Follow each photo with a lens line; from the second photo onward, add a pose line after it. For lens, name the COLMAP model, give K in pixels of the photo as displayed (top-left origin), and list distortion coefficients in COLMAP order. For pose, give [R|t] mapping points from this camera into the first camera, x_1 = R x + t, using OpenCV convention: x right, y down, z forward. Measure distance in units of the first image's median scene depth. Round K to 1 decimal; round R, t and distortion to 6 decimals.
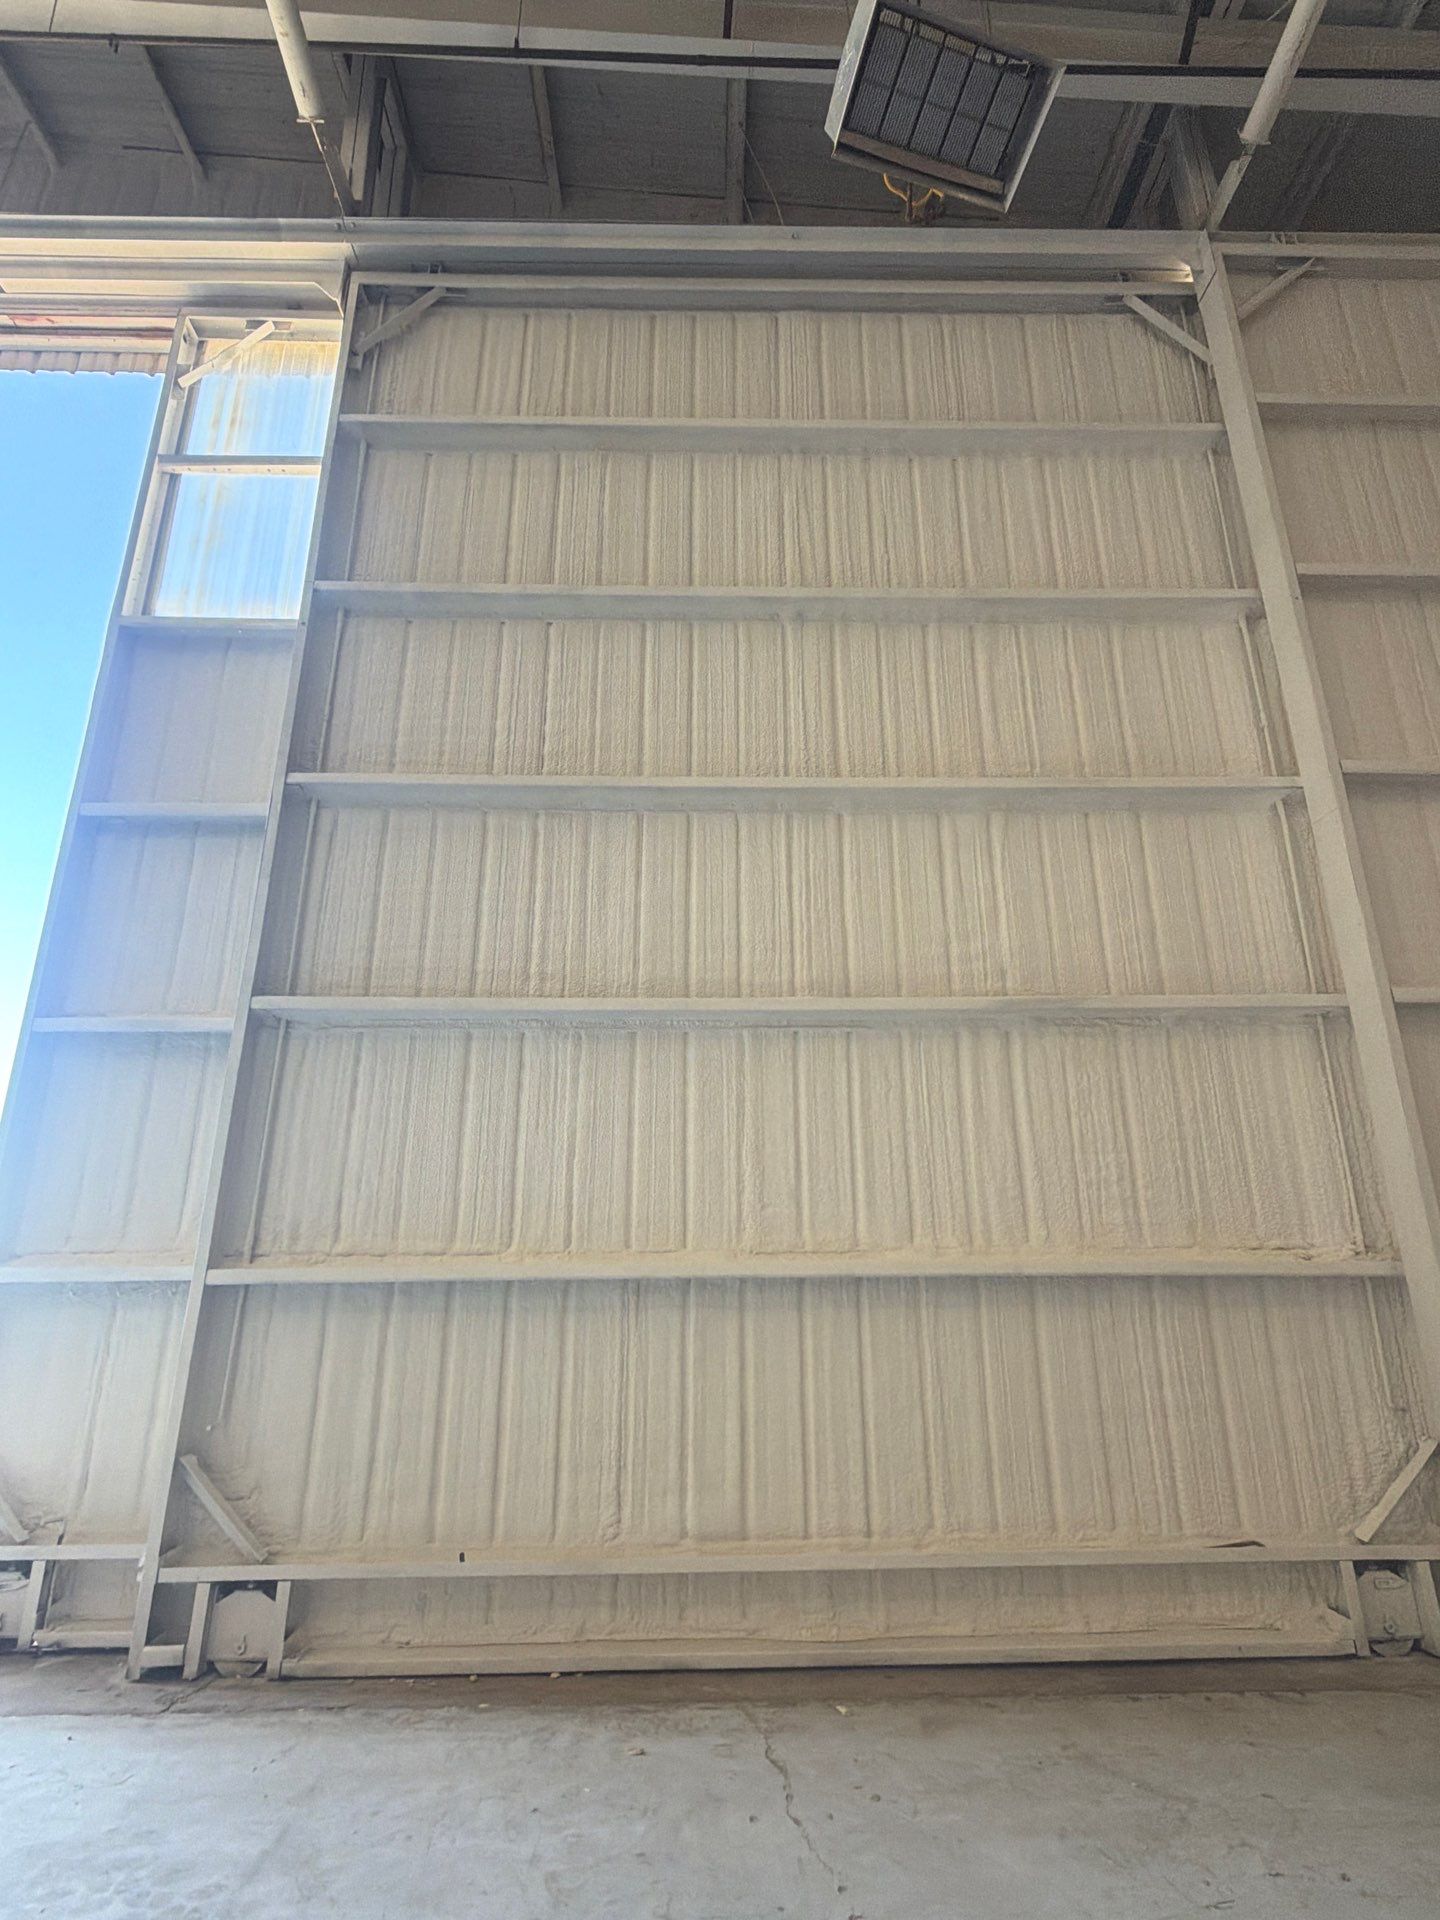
lens RADIAL K [[932.1, 0, 720.2], [0, 932.1, 951.0], [0, 0, 1]] dist [-0.002695, 0.000885]
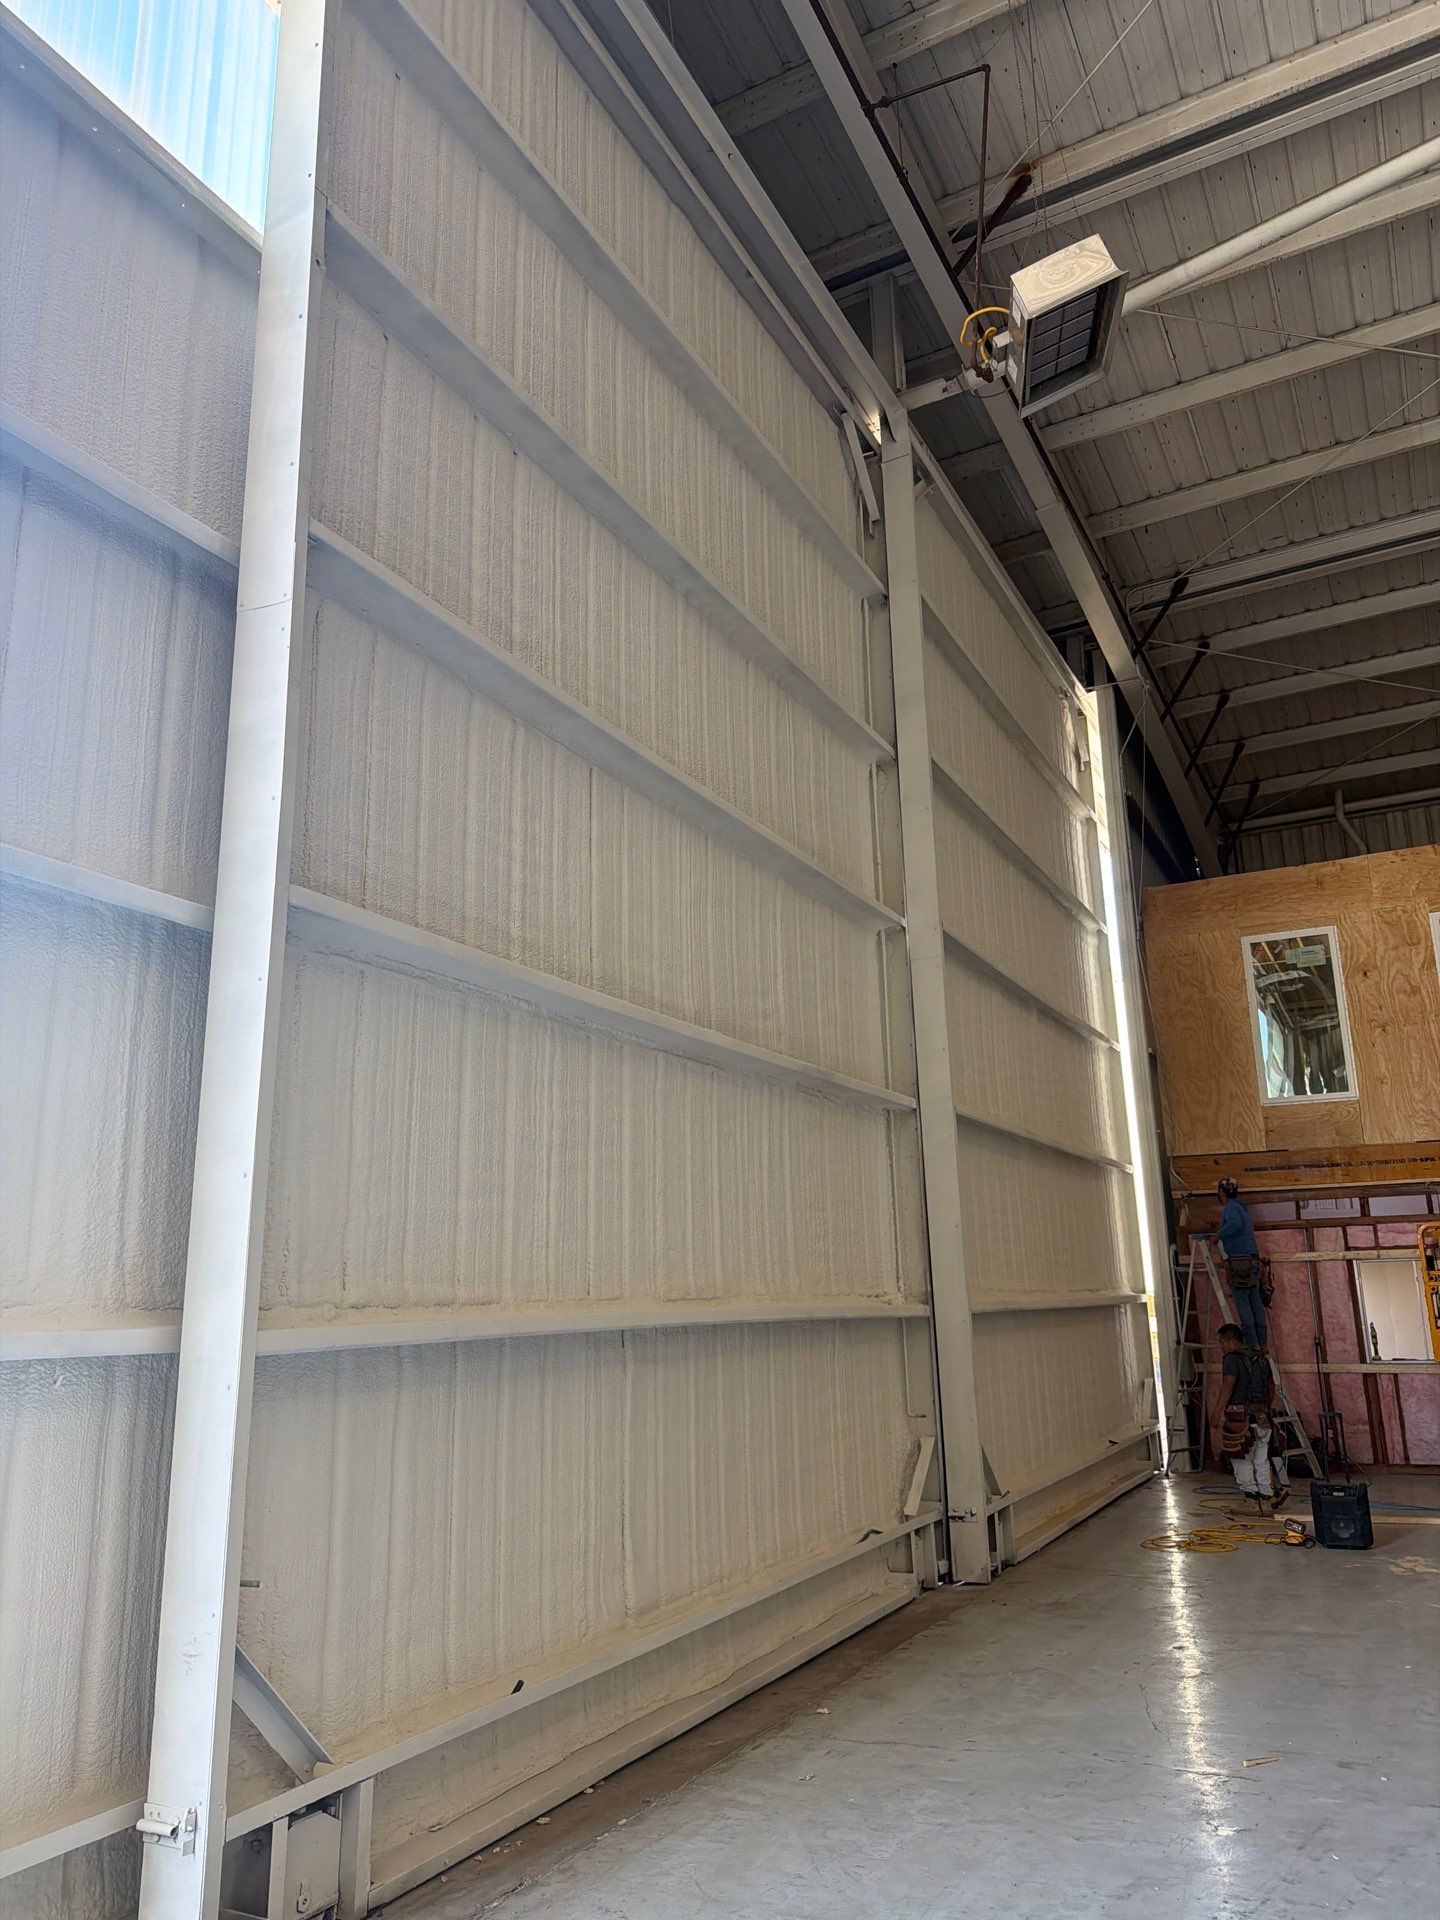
lens RADIAL K [[1353.1, 0, 717.9], [0, 1353.1, 962.8], [0, 0, 1]] dist [0.002193, -0.004500]
pose [[0.500862, 0.205916, 0.840676, -1.209884], [-0.234069, 0.967321, -0.097482, 0.132195], [-0.833276, -0.147951, 0.532692, 0.332202]]
